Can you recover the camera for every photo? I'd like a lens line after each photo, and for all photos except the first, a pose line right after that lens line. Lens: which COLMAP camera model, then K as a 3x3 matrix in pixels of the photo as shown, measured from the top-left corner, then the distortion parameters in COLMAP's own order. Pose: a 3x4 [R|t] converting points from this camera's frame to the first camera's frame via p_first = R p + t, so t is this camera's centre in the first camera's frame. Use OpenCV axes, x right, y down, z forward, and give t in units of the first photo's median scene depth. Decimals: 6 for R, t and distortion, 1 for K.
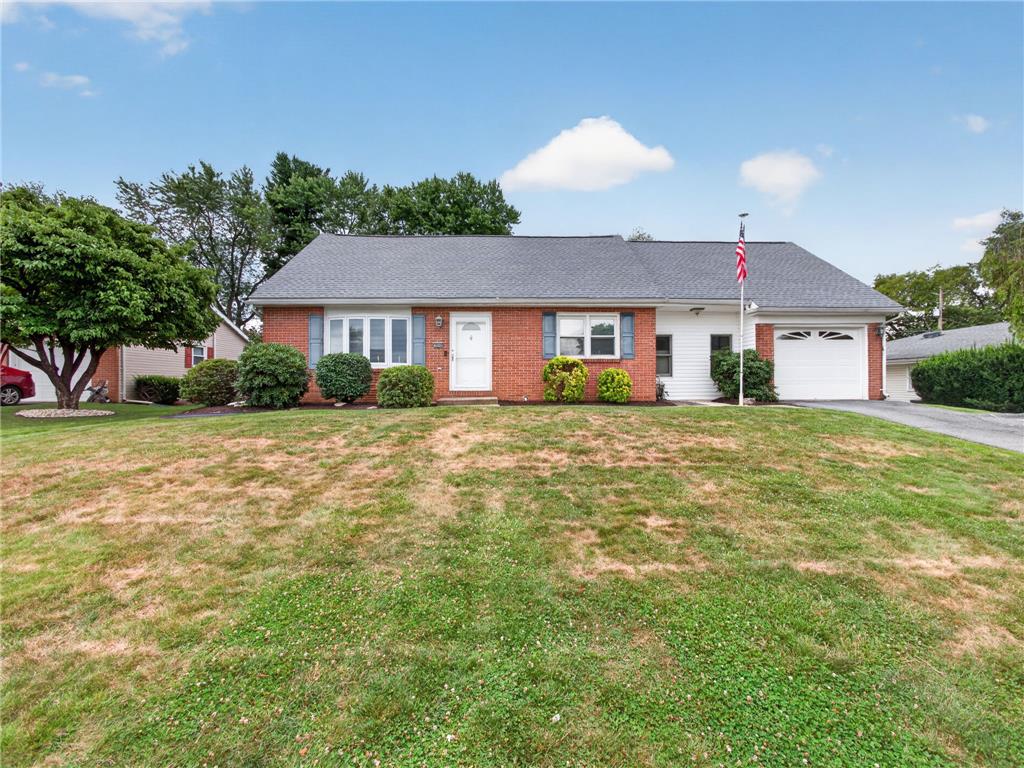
lens RADIAL K [[421.6, 0, 512.0], [0, 421.6, 384.6], [0, 0, 1]] dist [-0.003625, 0.000441]
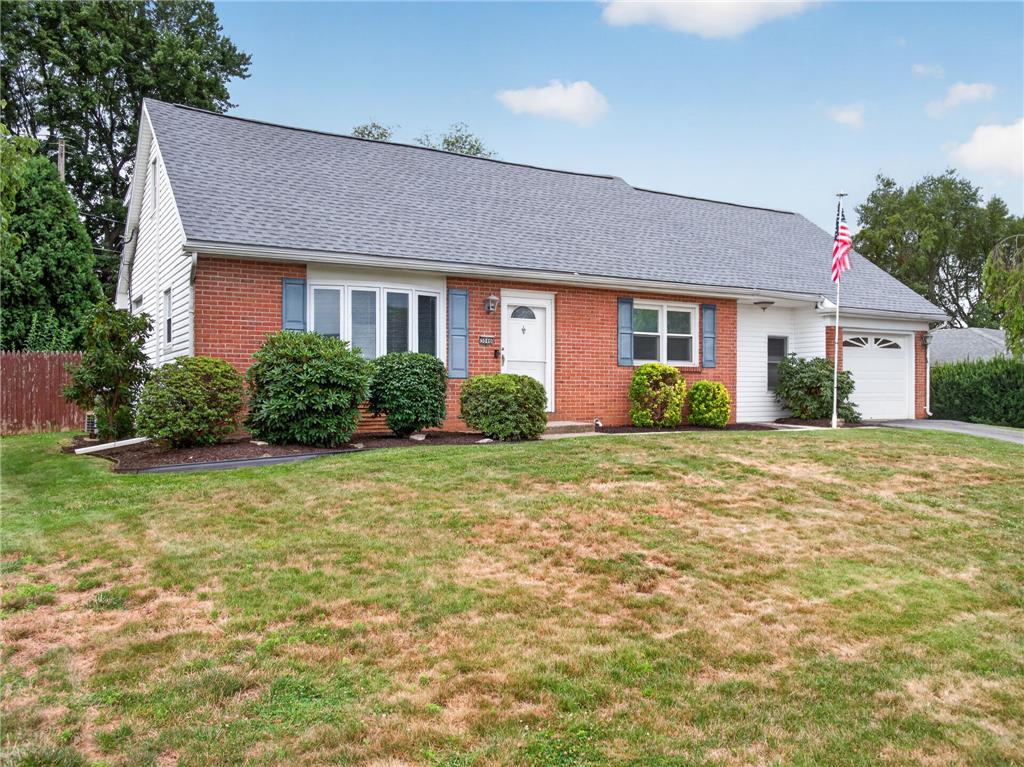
lens RADIAL K [[831.2, 0, 511.8], [0, 831.2, 386.4], [0, 0, 1]] dist [-0.001822, -0.005970]
pose [[0.879753, 0.008028, 0.475363, -0.712897], [-0.002976, 0.999931, -0.011380, -0.009905], [-0.475421, 0.008597, 0.879716, -0.111758]]
